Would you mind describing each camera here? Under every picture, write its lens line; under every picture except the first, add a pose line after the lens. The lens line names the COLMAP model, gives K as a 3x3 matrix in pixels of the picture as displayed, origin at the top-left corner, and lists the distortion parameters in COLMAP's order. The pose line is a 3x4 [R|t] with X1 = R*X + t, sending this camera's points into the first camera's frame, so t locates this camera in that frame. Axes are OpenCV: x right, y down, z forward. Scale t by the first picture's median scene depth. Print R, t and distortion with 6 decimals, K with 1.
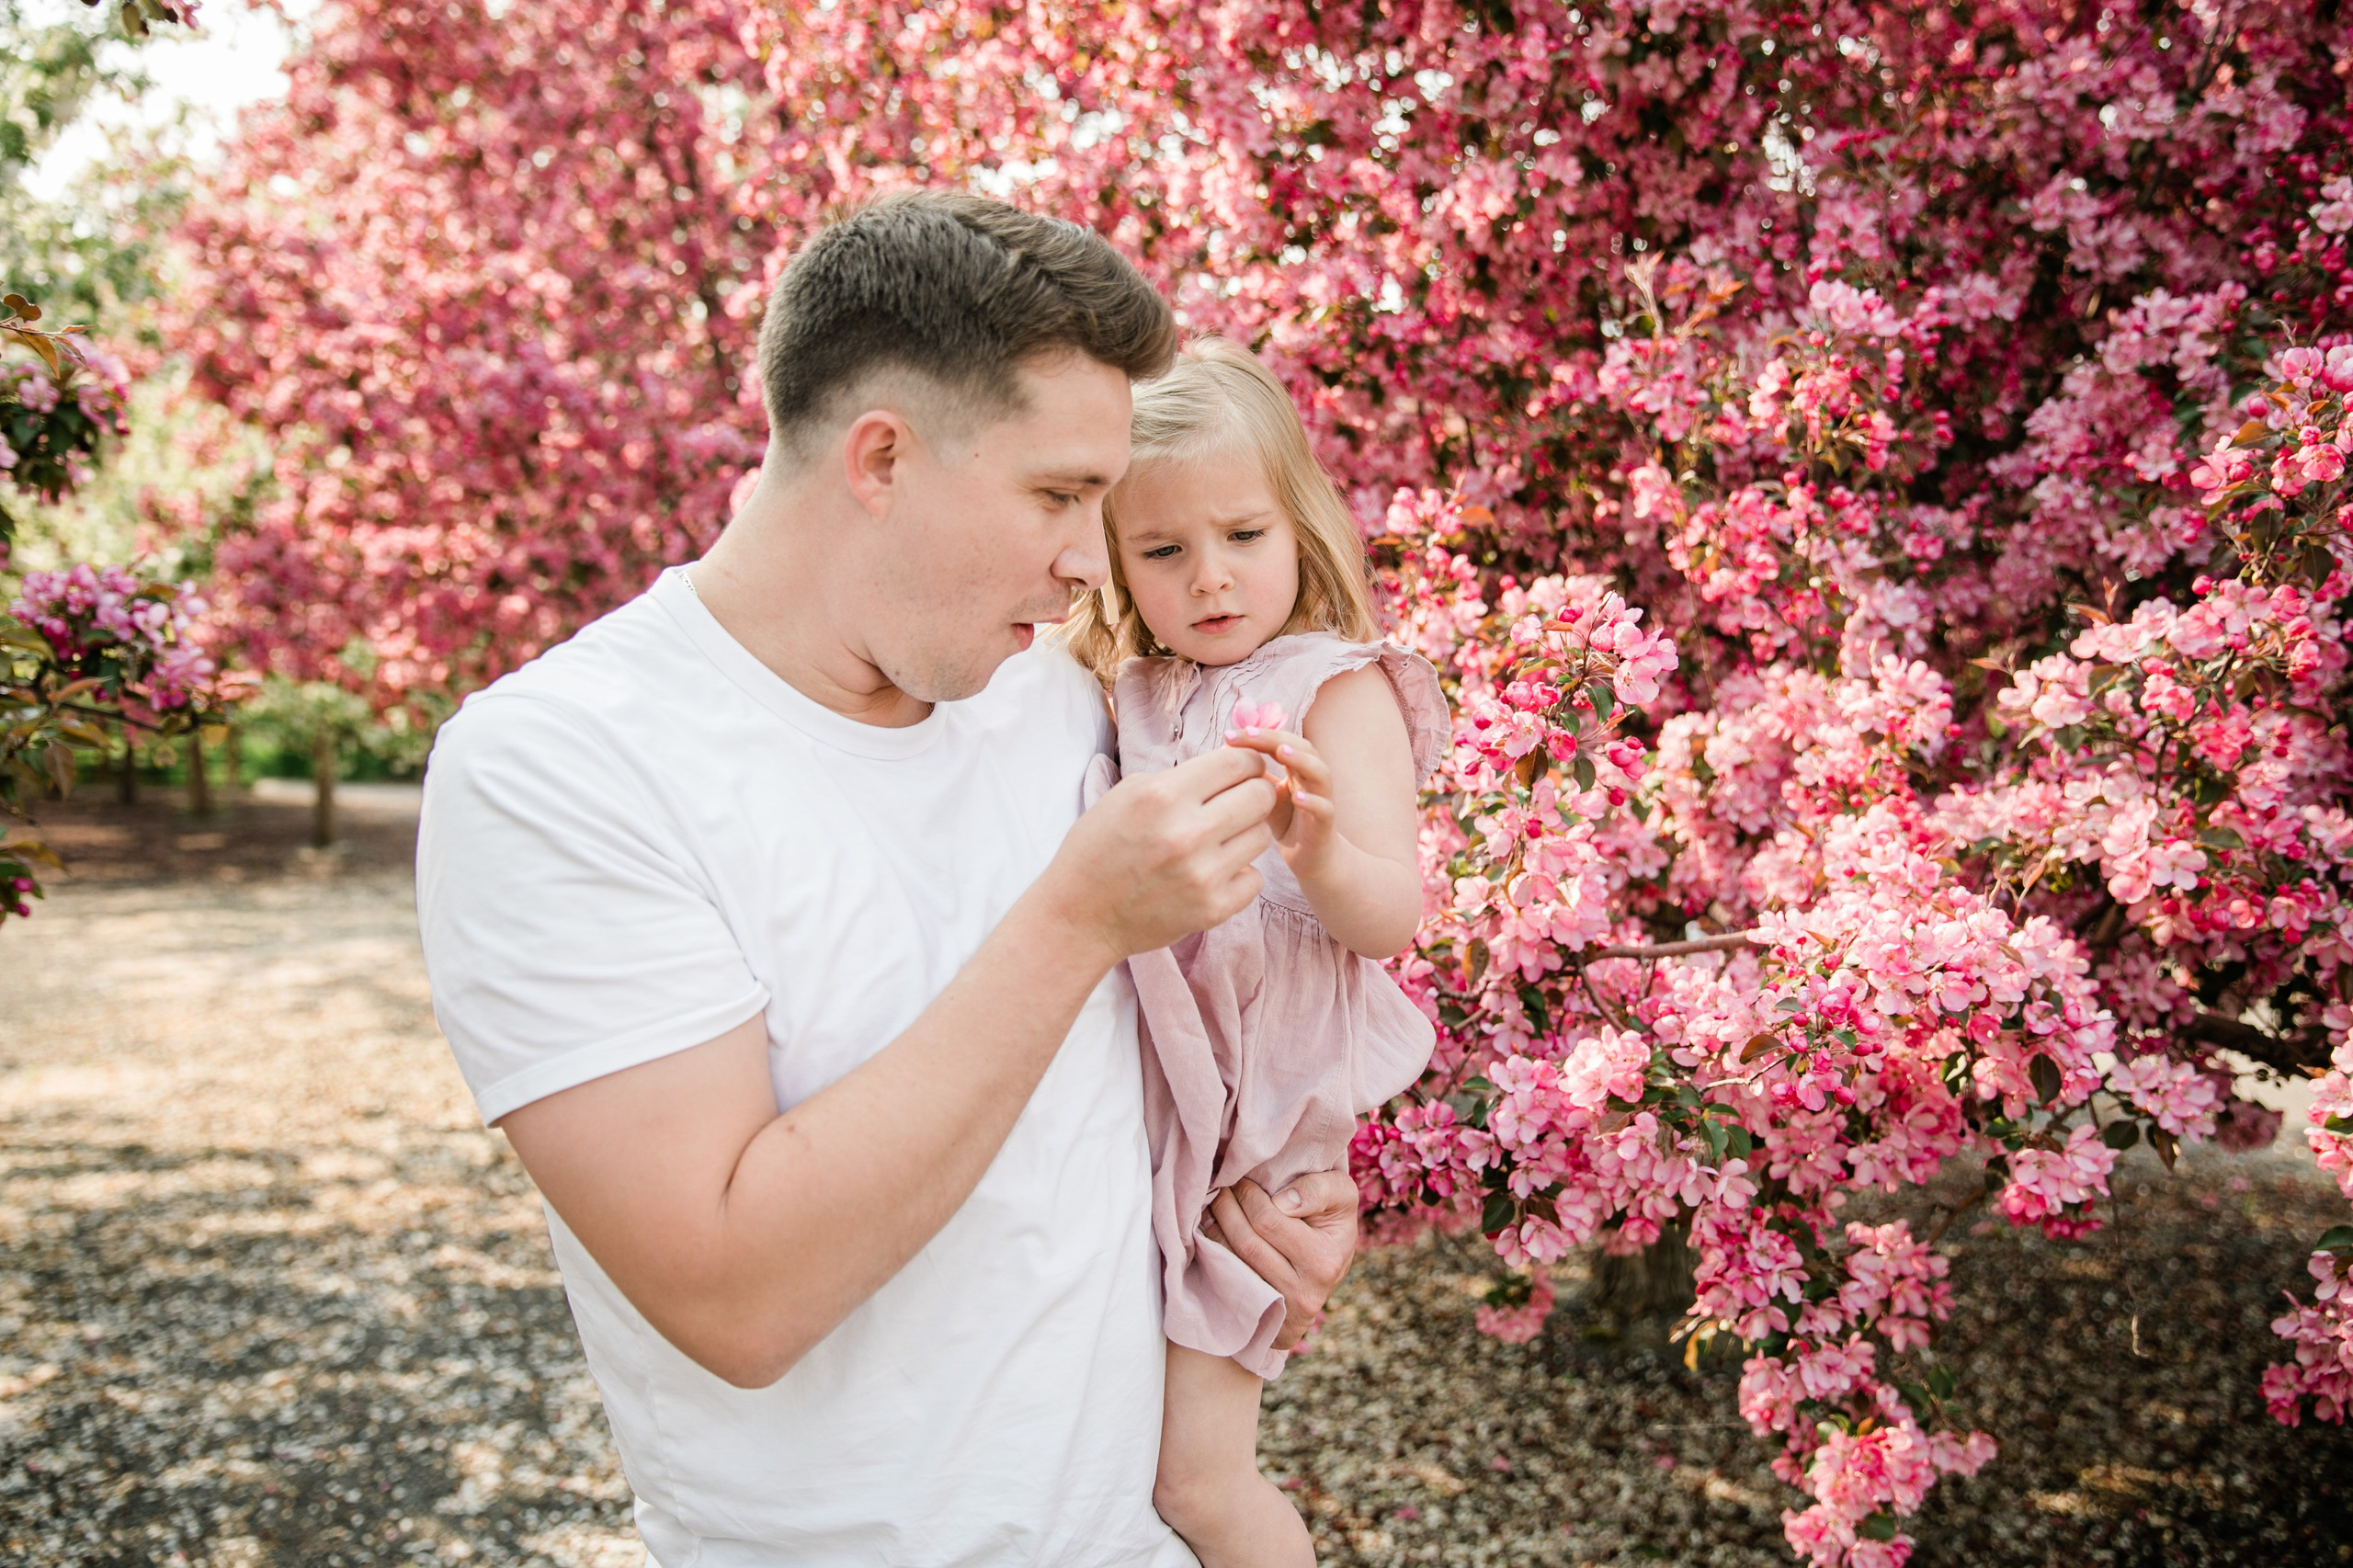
lens RADIAL K [[1933.8, 0, 1262.1], [0, 1933.8, 789.3], [0, 0, 1]] dist [-0.008041, 0.013314]
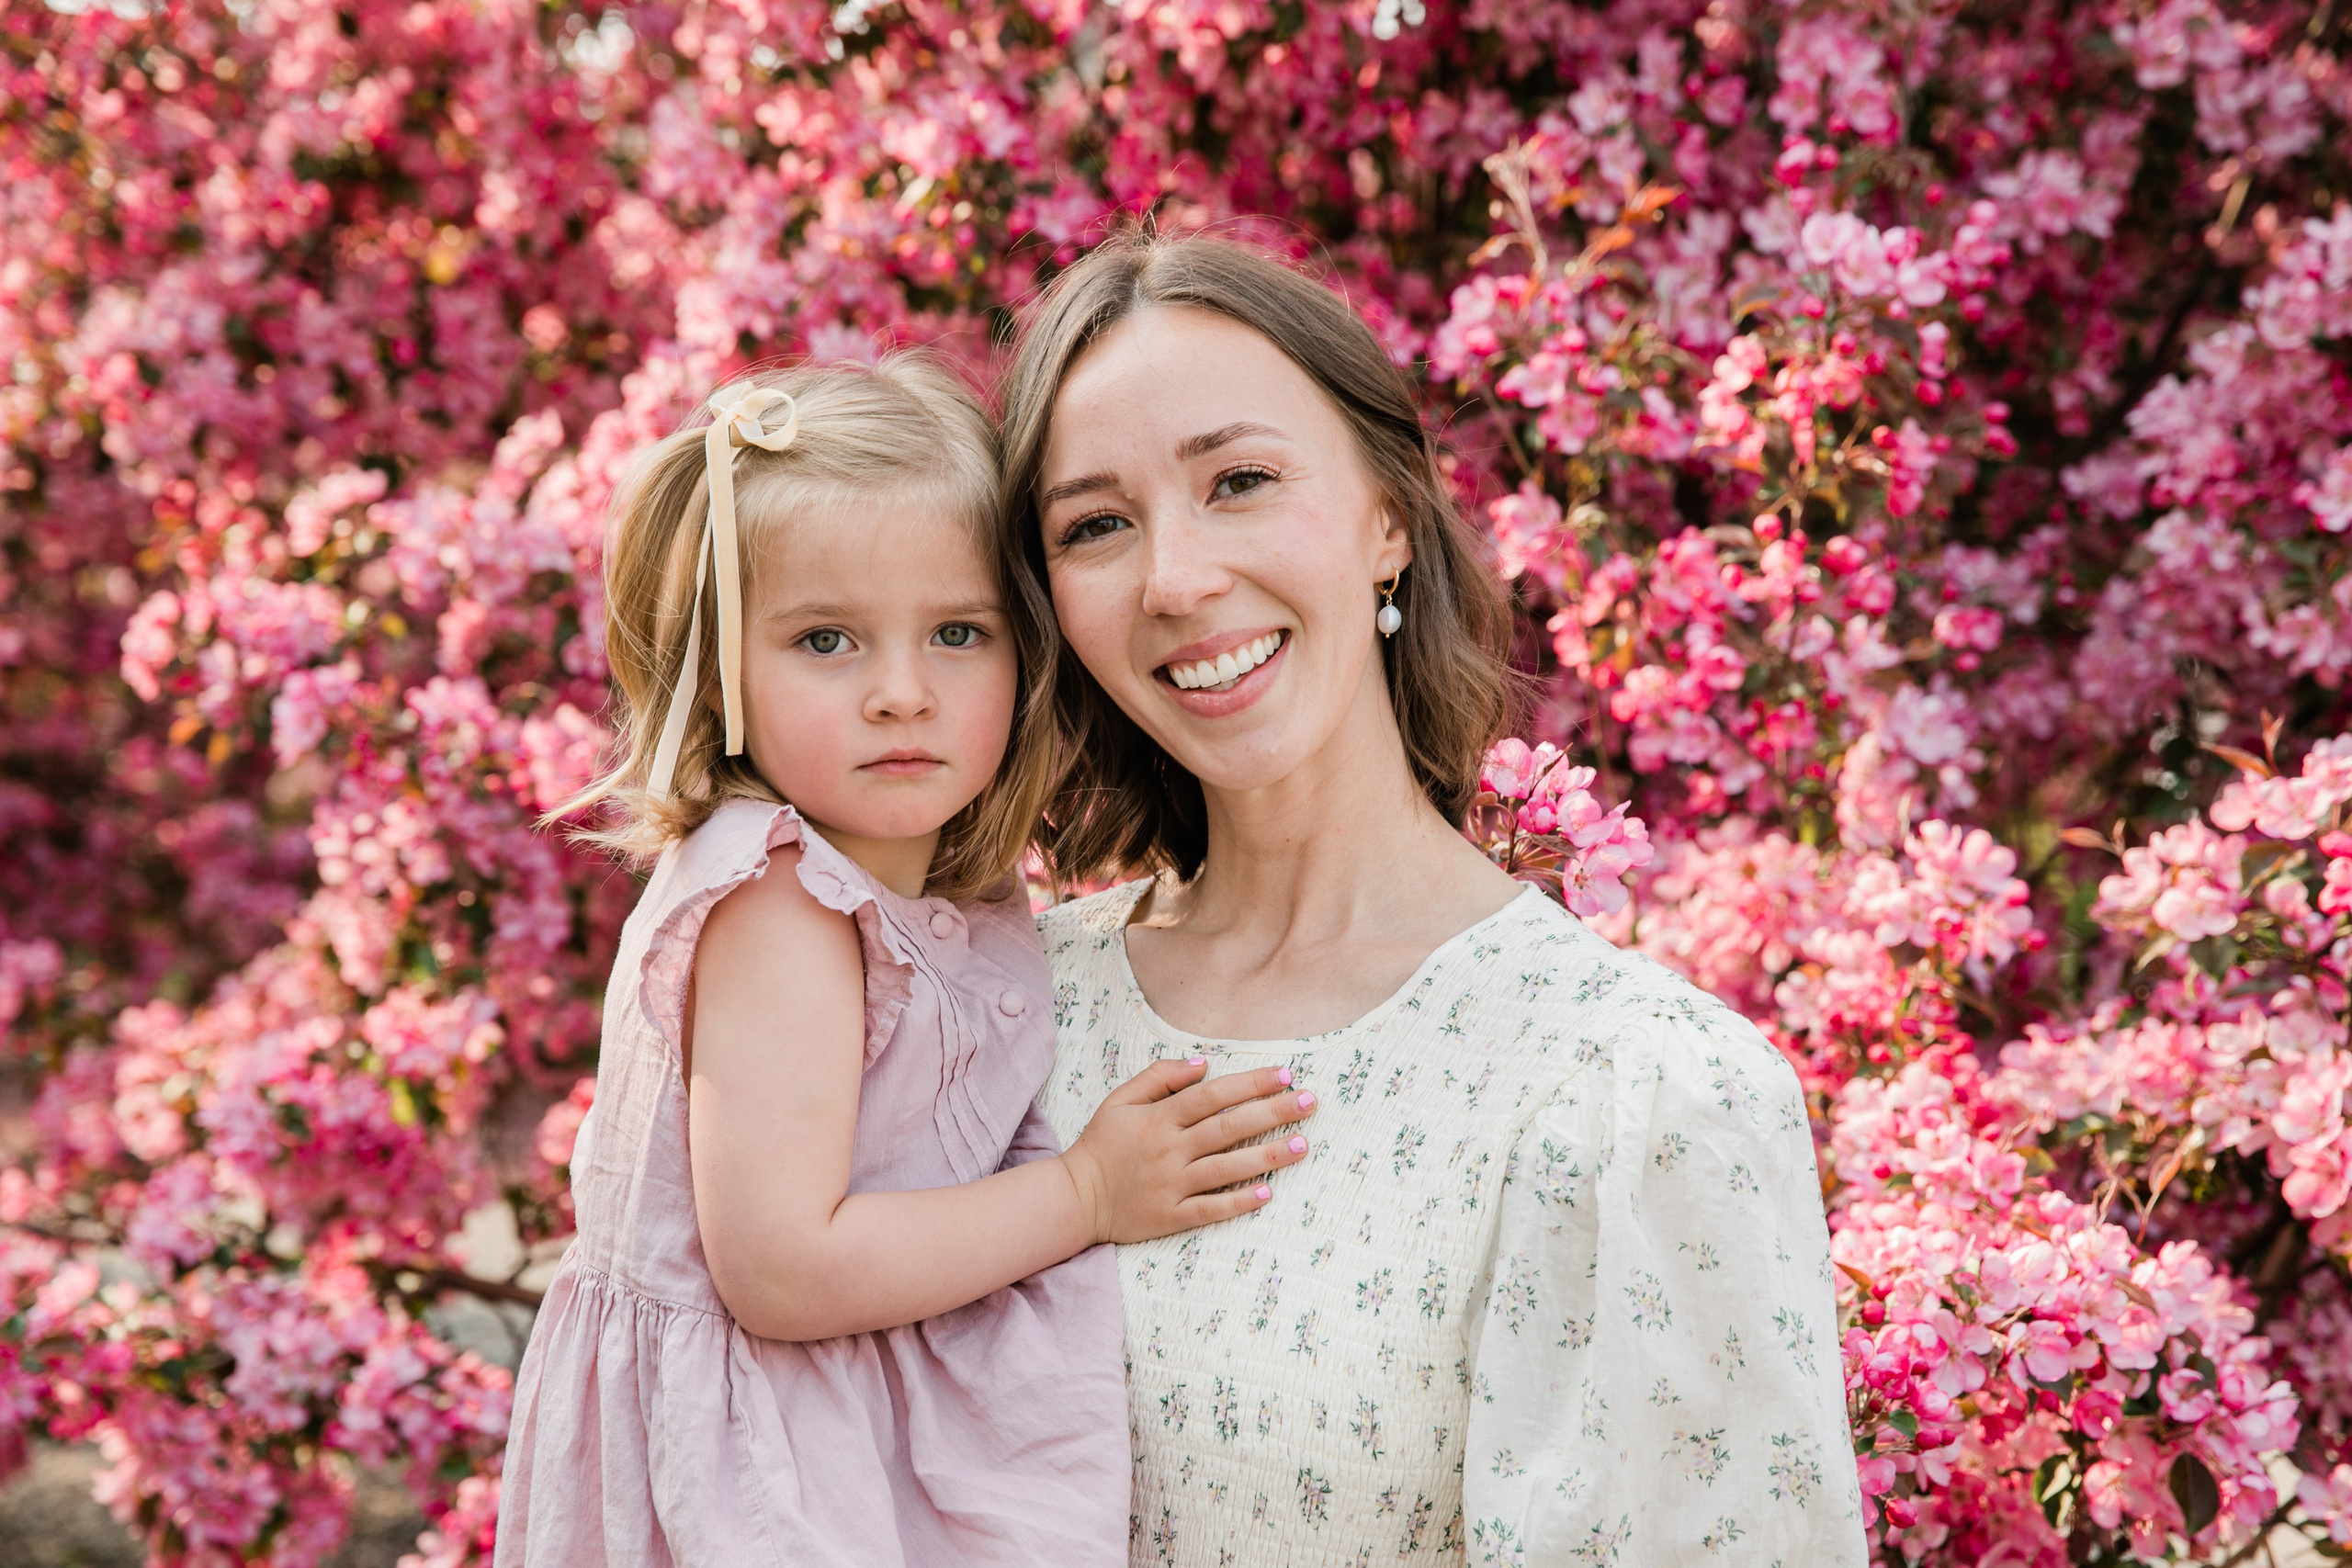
lens RADIAL K [[4089.7, 0, 1241.2], [0, 4089.7, 851.6], [0, 0, 1]] dist [0.191746, 0.084325]
pose [[0.985331, 0.001340, 0.170651, -0.105944], [0.006275, 0.999009, -0.044074, -0.002313], [-0.170541, 0.044498, 0.984345, -0.232271]]
